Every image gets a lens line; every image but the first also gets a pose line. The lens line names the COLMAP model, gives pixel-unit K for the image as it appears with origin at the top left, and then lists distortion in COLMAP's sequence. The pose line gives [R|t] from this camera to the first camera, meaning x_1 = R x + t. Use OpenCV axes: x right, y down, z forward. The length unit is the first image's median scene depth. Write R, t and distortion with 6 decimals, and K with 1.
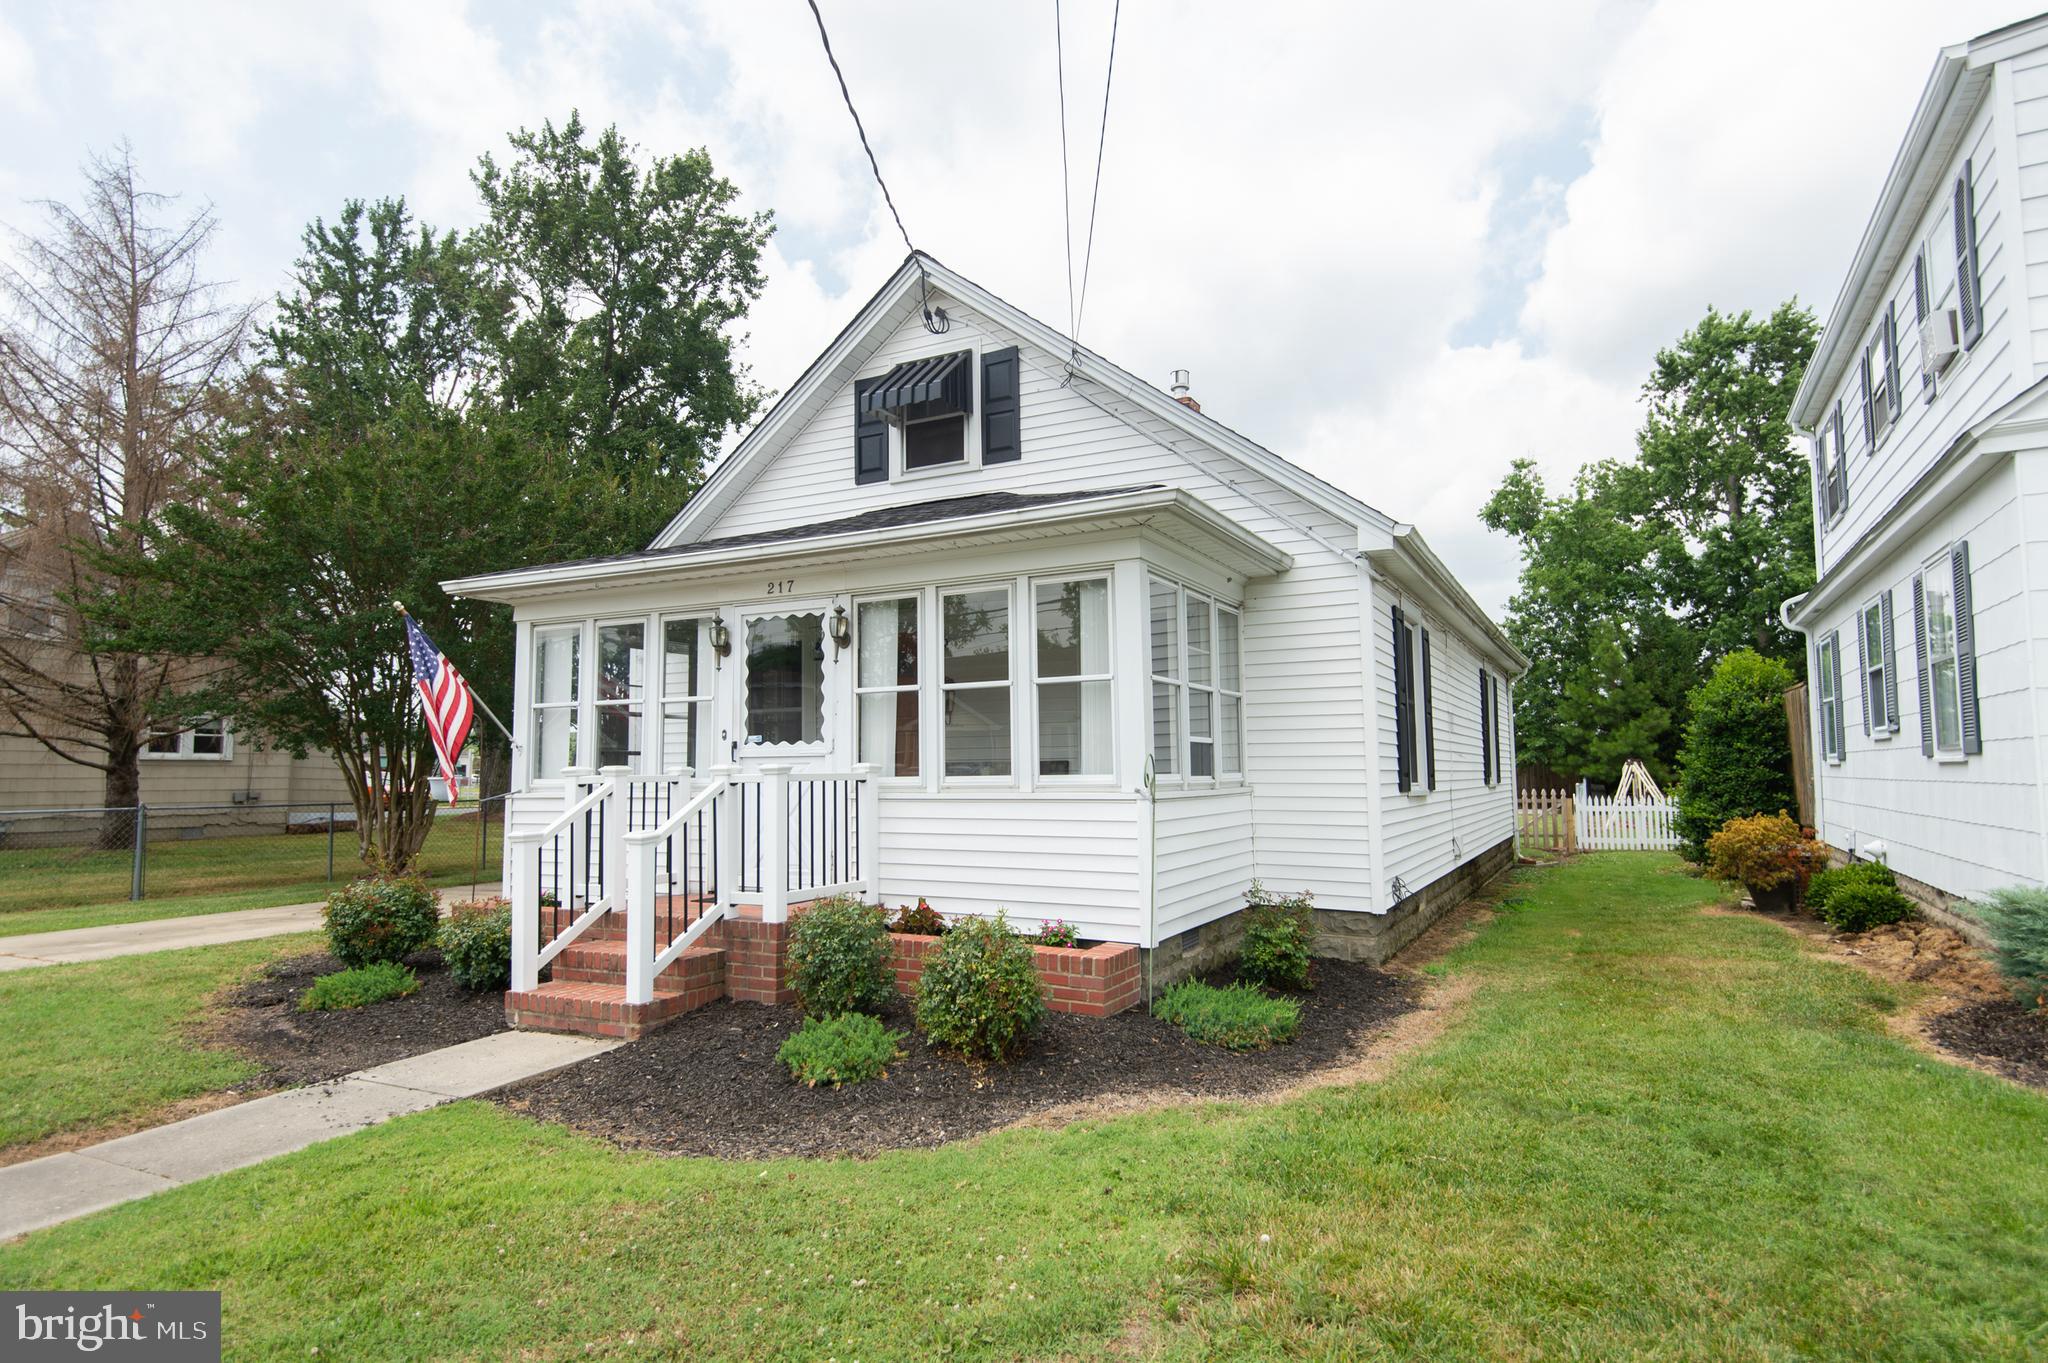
lens RADIAL K [[1163.8, 0, 1024.0], [0, 1163.8, 681.5], [0, 0, 1]] dist [0.042896, -0.000296]
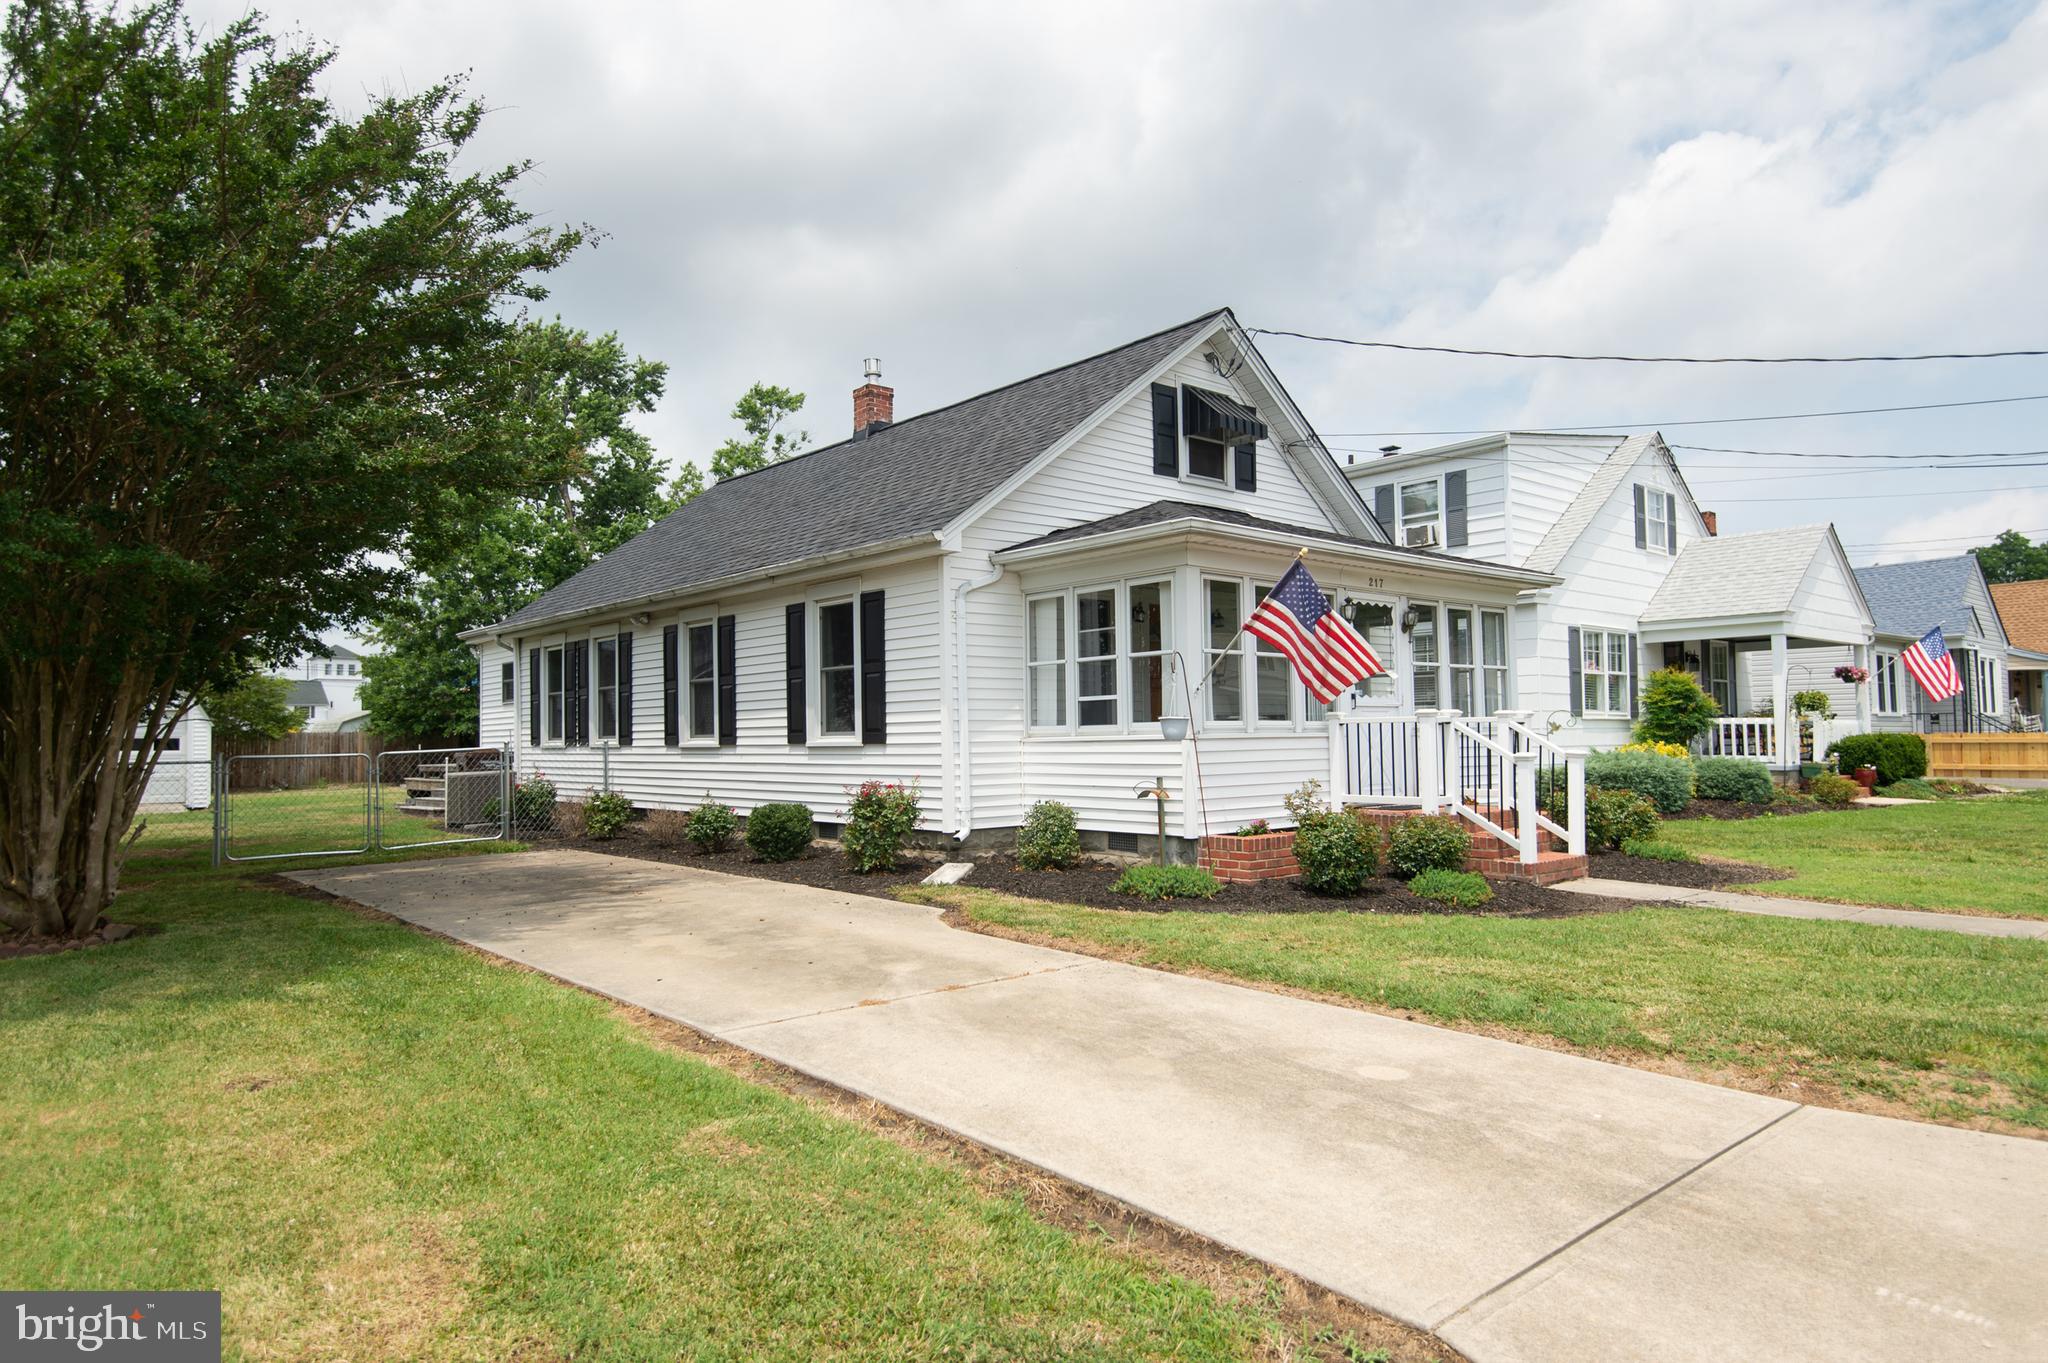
lens RADIAL K [[1231.3, 0, 1025.5], [0, 1231.3, 704.0], [0, 0, 1]] dist [-0.000012, 0.000002]
pose [[0.366452, 0.026184, 0.930068, -1.448749], [-0.070688, 0.997498, -0.000231, 0.078642], [-0.927748, -0.065660, 0.367386, 0.697059]]
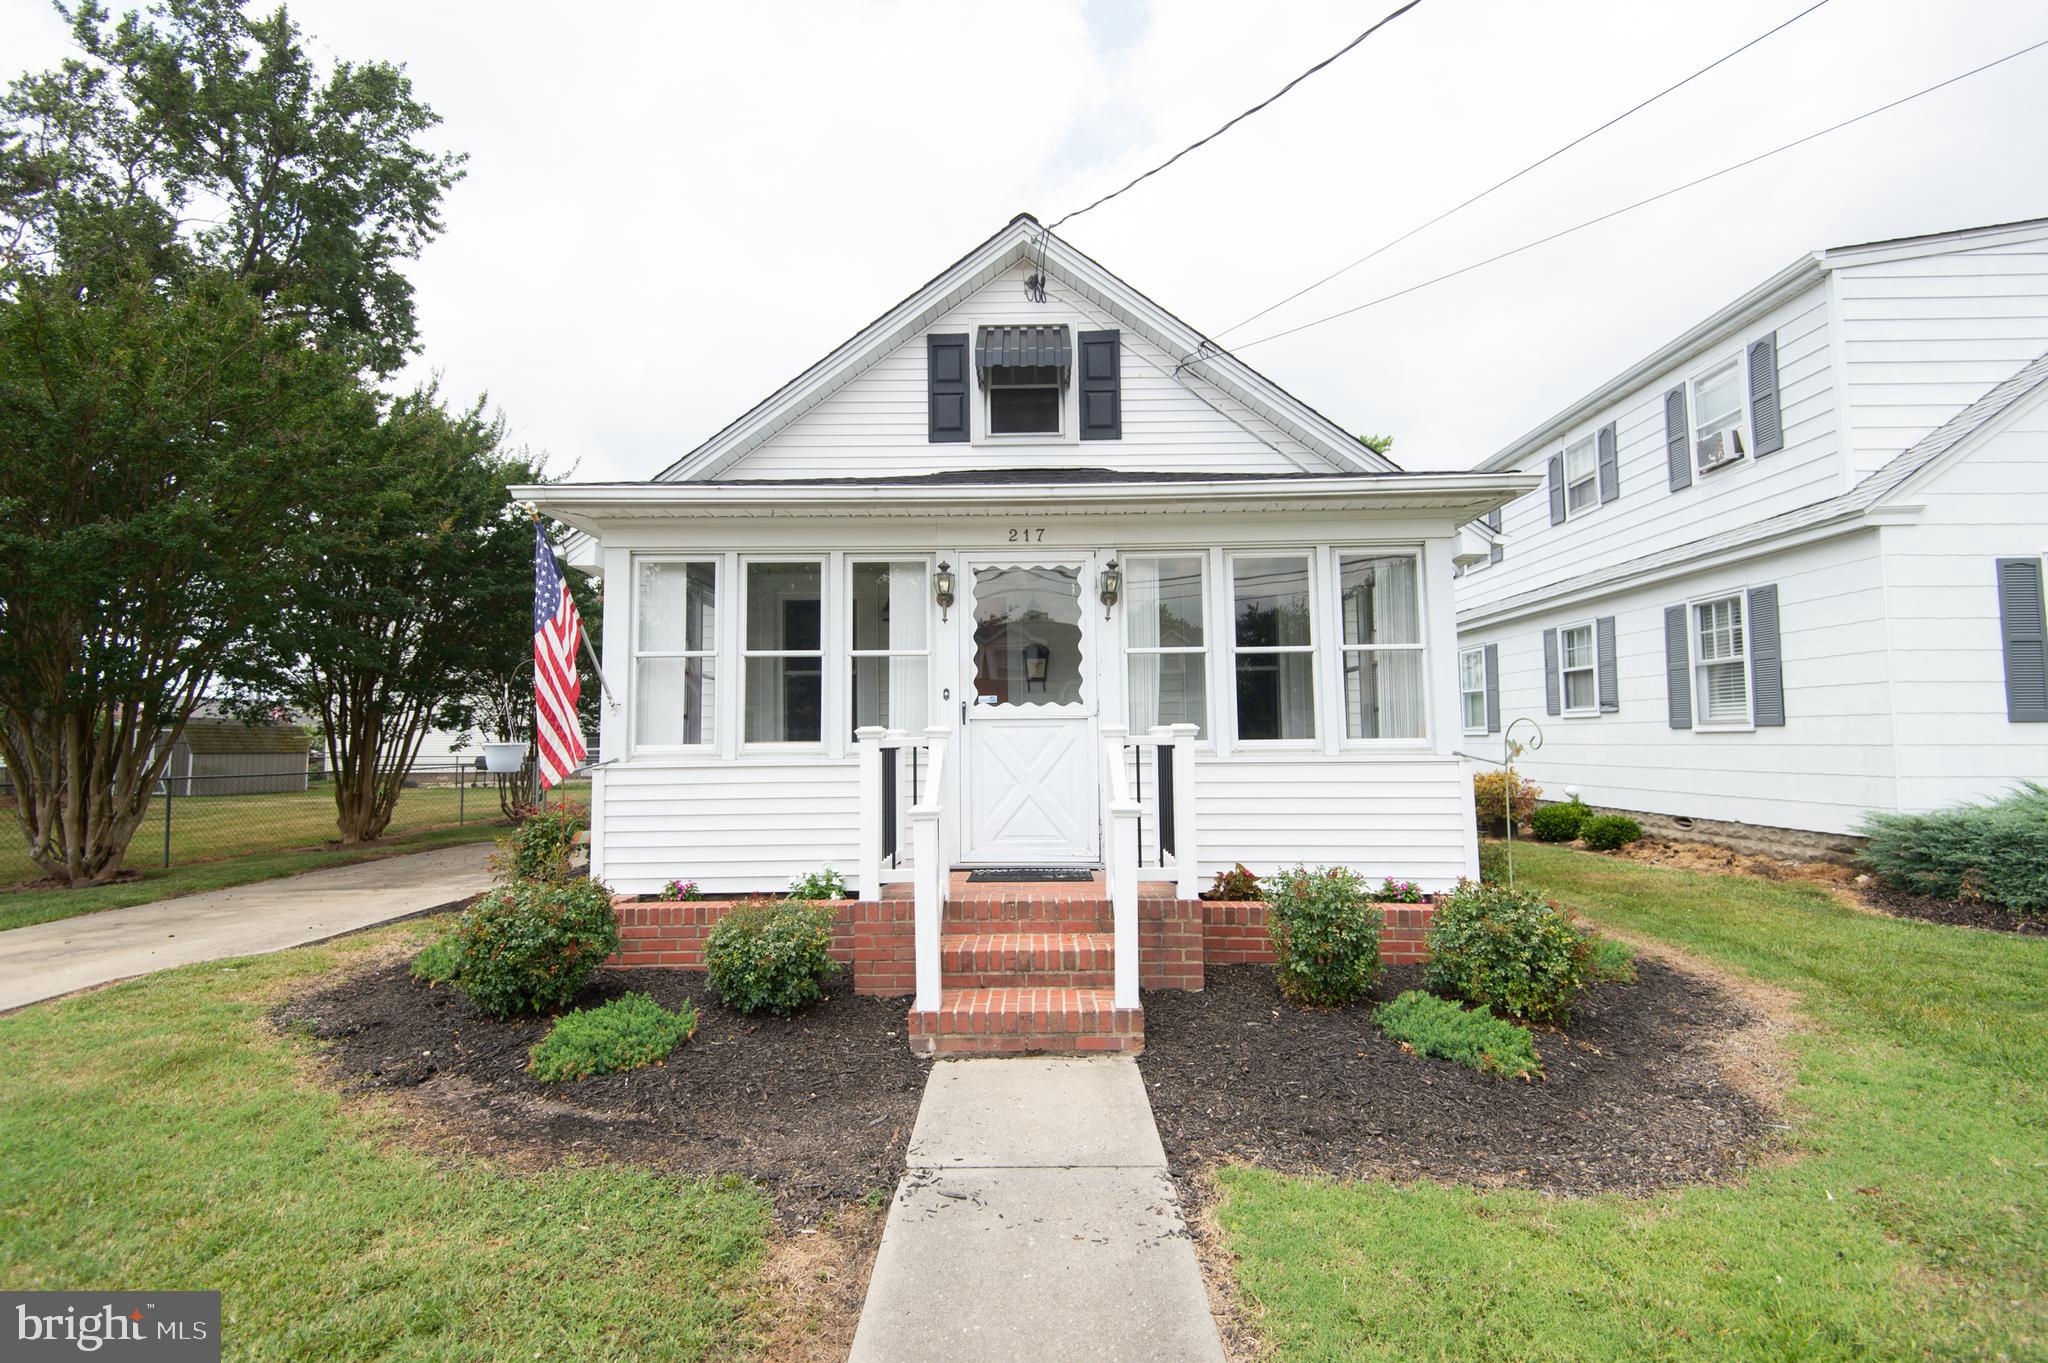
lens RADIAL K [[937.1, 0, 1029.7], [0, 937.1, 685.0], [0, 0, 1]] dist [0.036148, -0.019044]
pose [[0.886252, 0.027890, 0.462364, -0.457595], [-0.034210, 0.999401, 0.005289, 0.027960], [-0.461939, -0.020505, 0.886674, 0.285419]]
